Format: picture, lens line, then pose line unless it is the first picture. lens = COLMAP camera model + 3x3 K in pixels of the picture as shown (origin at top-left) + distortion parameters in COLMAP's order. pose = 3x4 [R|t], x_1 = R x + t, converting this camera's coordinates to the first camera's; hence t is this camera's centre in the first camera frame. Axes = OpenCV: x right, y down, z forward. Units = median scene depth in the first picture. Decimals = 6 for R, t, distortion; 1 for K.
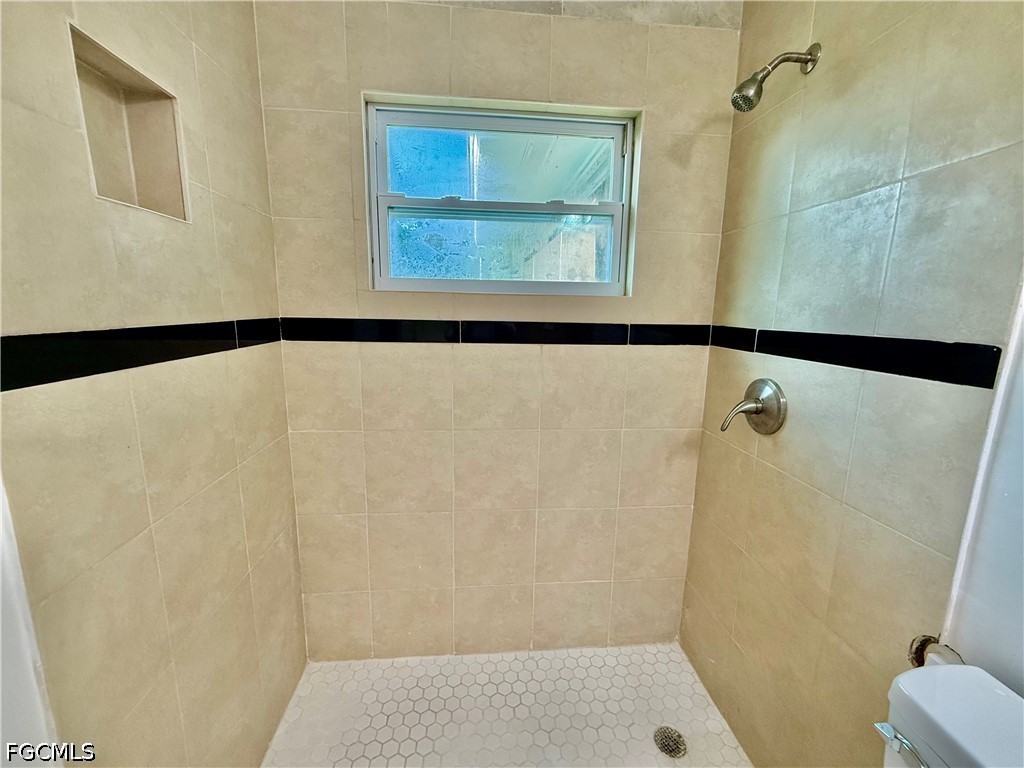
lens RADIAL K [[414.5, 0, 512.6], [0, 414.5, 383.6], [0, 0, 1]] dist [-0.001035, -0.000449]
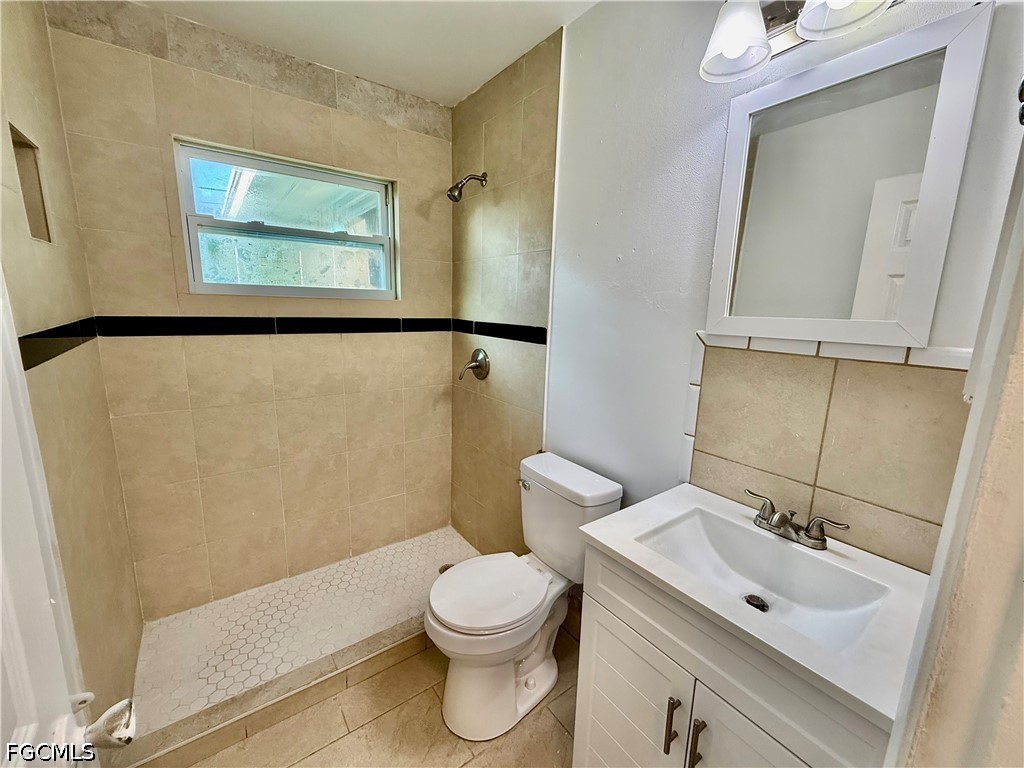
lens RADIAL K [[414.5, 0, 512.6], [0, 414.5, 383.6], [0, 0, 1]] dist [-0.001035, -0.000449]
pose [[0.855926, -0.090684, 0.509085, -0.165042], [0.077230, 0.995879, 0.047550, 0.054141], [-0.511299, -0.001382, 0.859402, -0.519603]]
